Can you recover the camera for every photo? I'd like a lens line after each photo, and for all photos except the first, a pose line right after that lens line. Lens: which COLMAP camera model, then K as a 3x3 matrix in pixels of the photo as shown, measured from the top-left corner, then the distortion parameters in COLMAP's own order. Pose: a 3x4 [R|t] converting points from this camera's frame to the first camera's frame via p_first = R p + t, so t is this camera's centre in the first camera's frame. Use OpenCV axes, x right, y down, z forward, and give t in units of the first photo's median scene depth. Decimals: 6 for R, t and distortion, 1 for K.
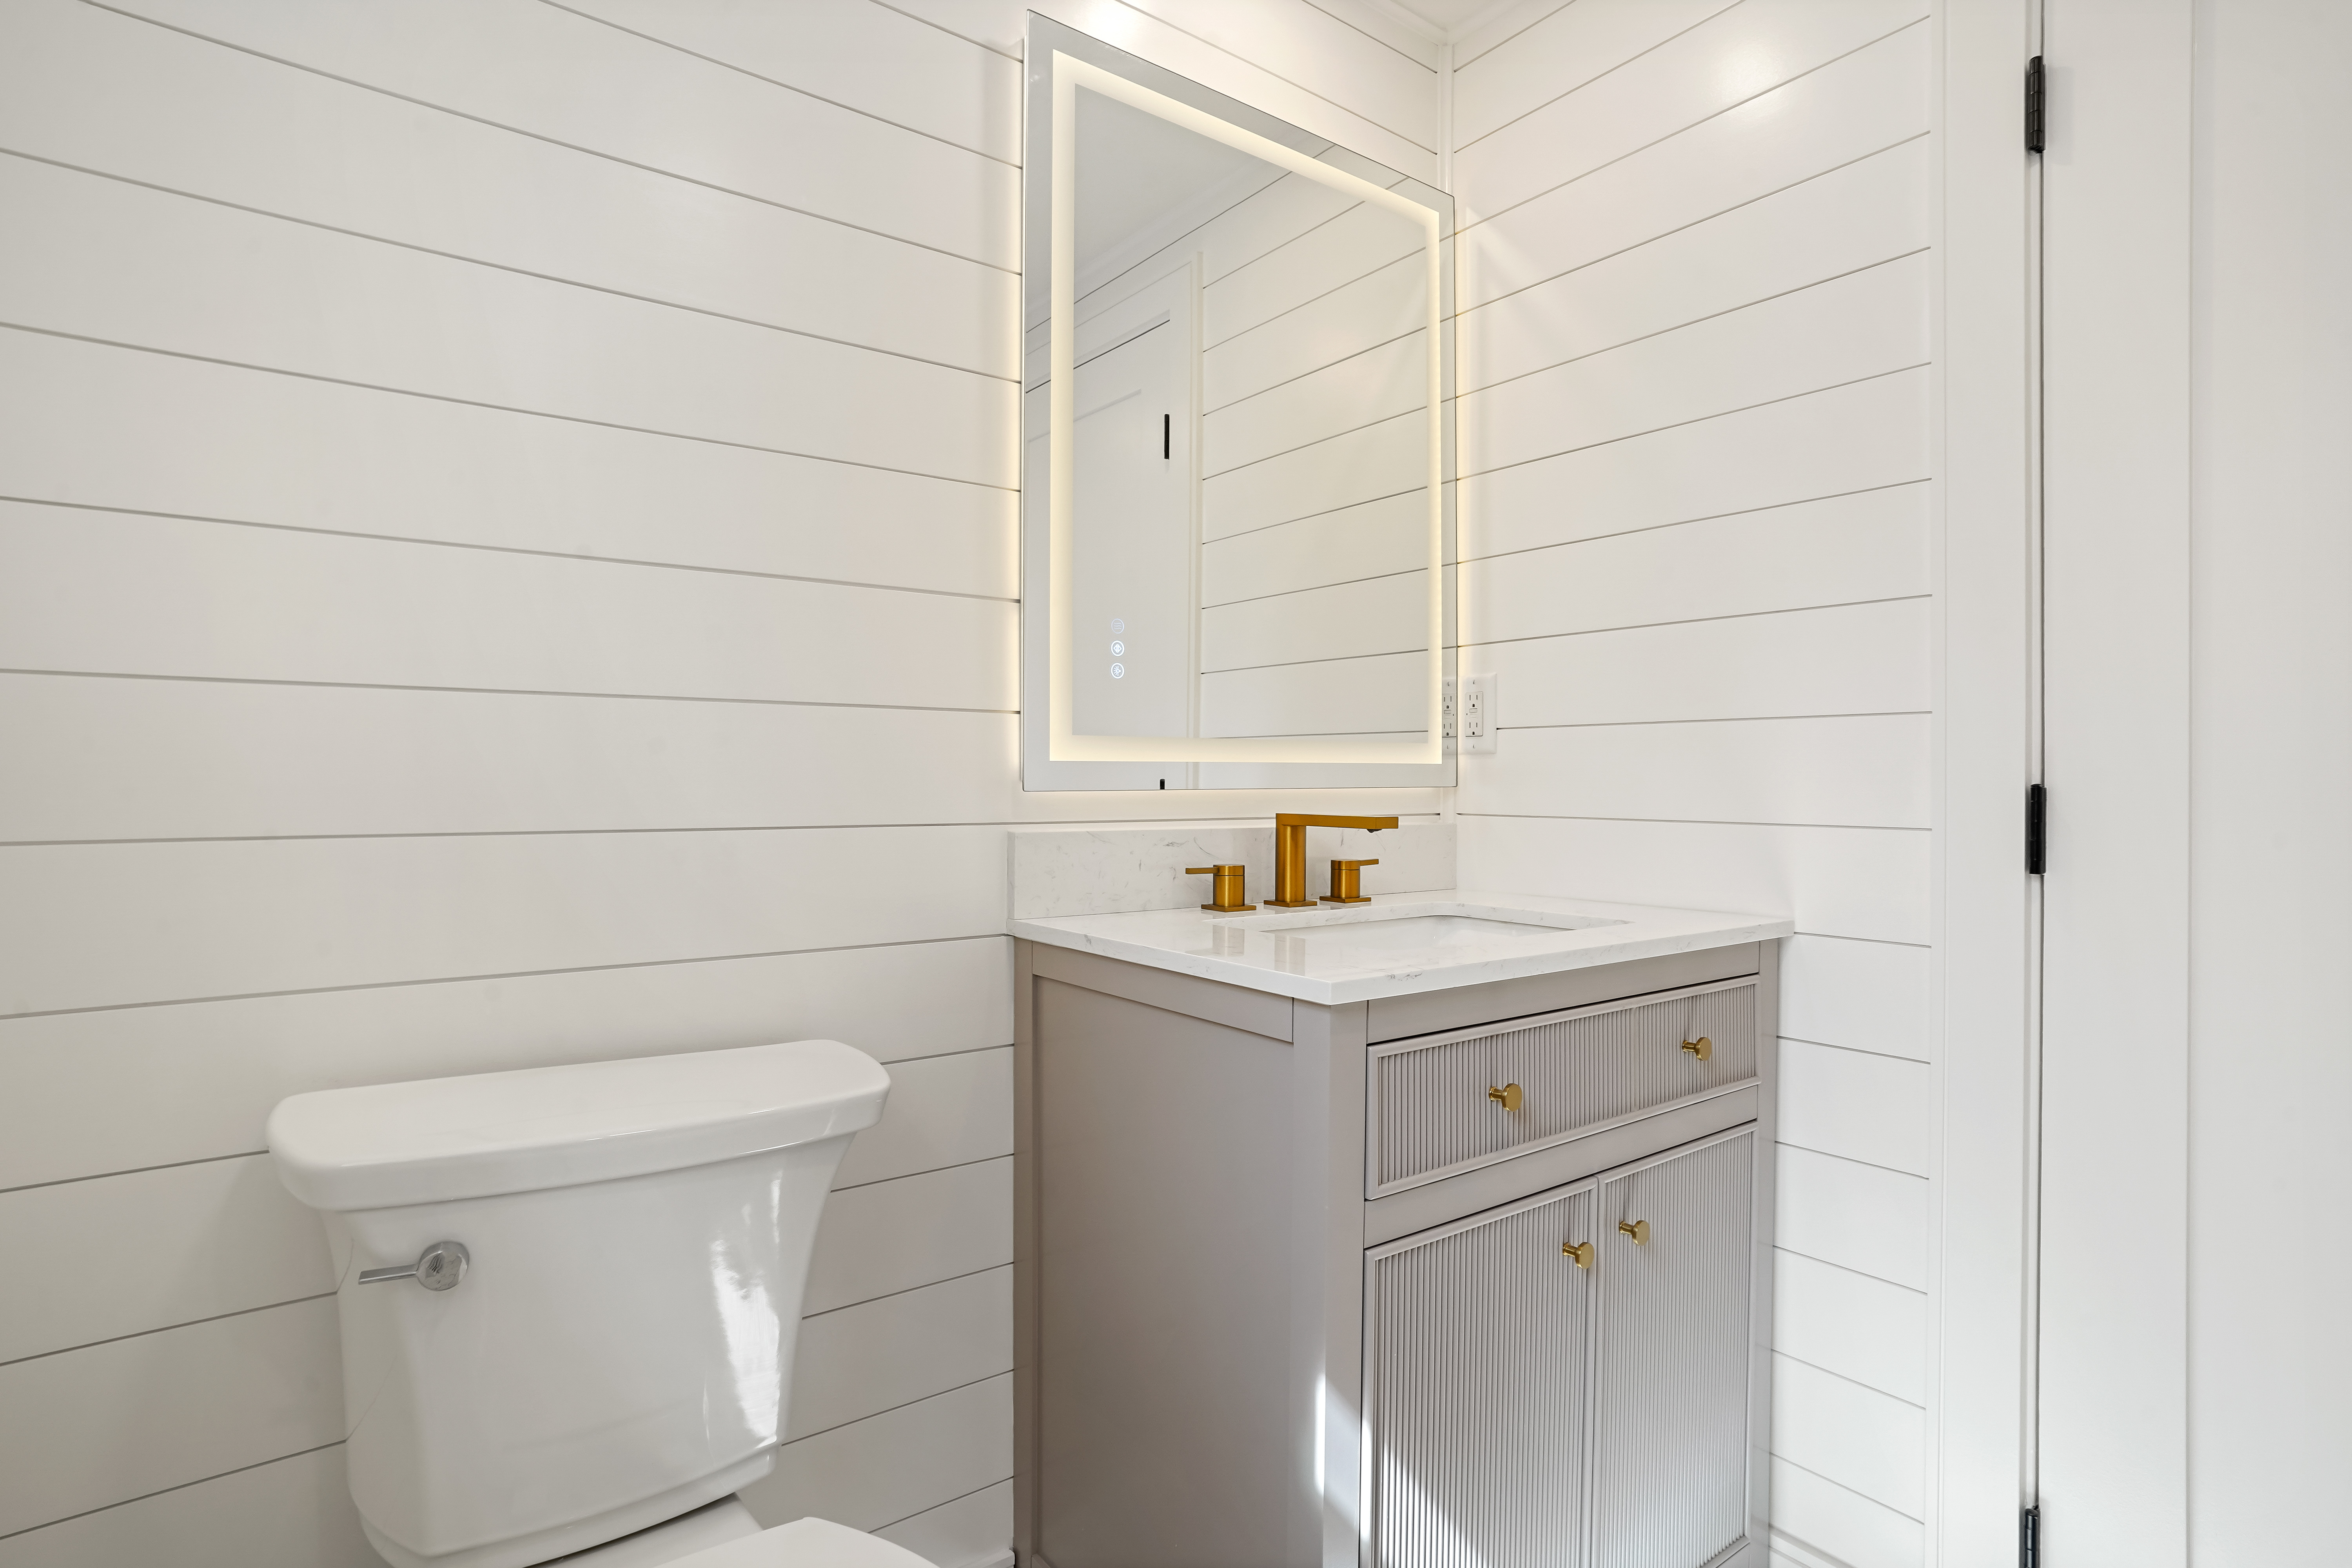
lens RADIAL K [[1194.7, 0, 1165.2], [0, 1194.7, 775.5], [0, 0, 1]] dist [-0.073633, 0.039528]
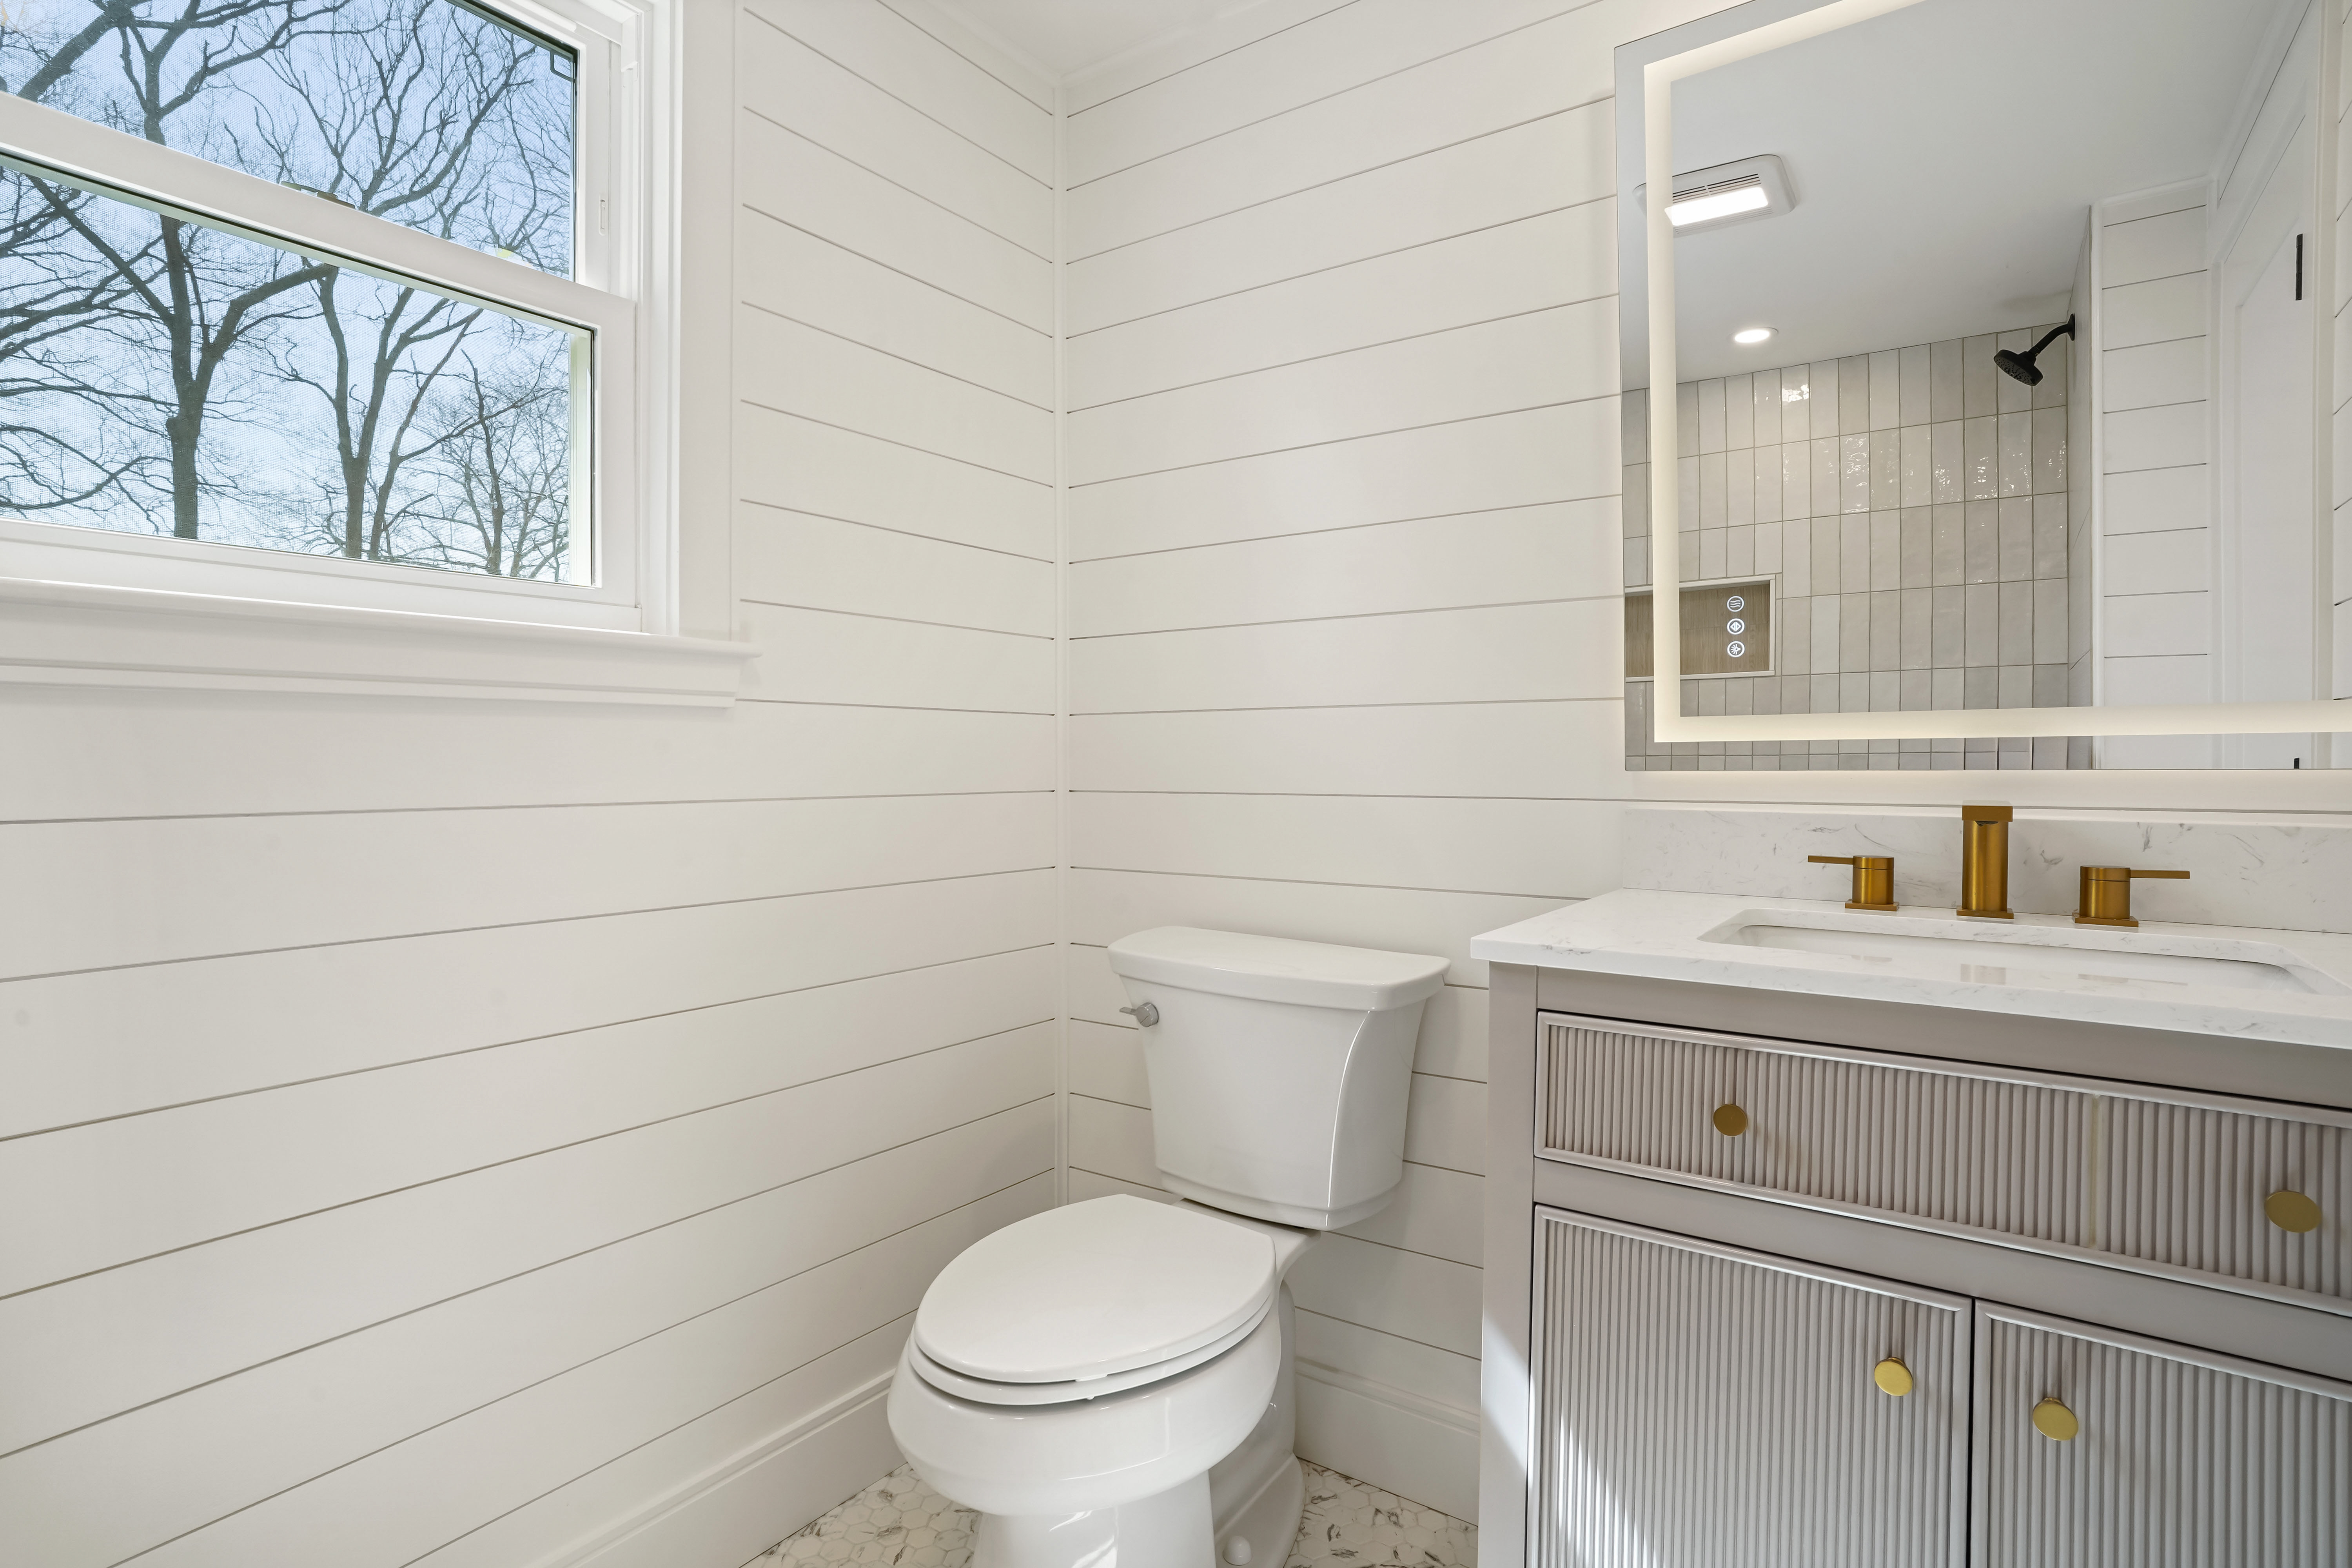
lens RADIAL K [[1194.7, 0, 1165.2], [0, 1194.7, 775.5], [0, 0, 1]] dist [-0.073633, 0.039528]
pose [[0.299861, 0.007574, -0.953953, 0.745805], [0.006109, 0.999933, 0.009859, 0.004046], [0.953963, -0.008784, 0.299795, 0.258479]]
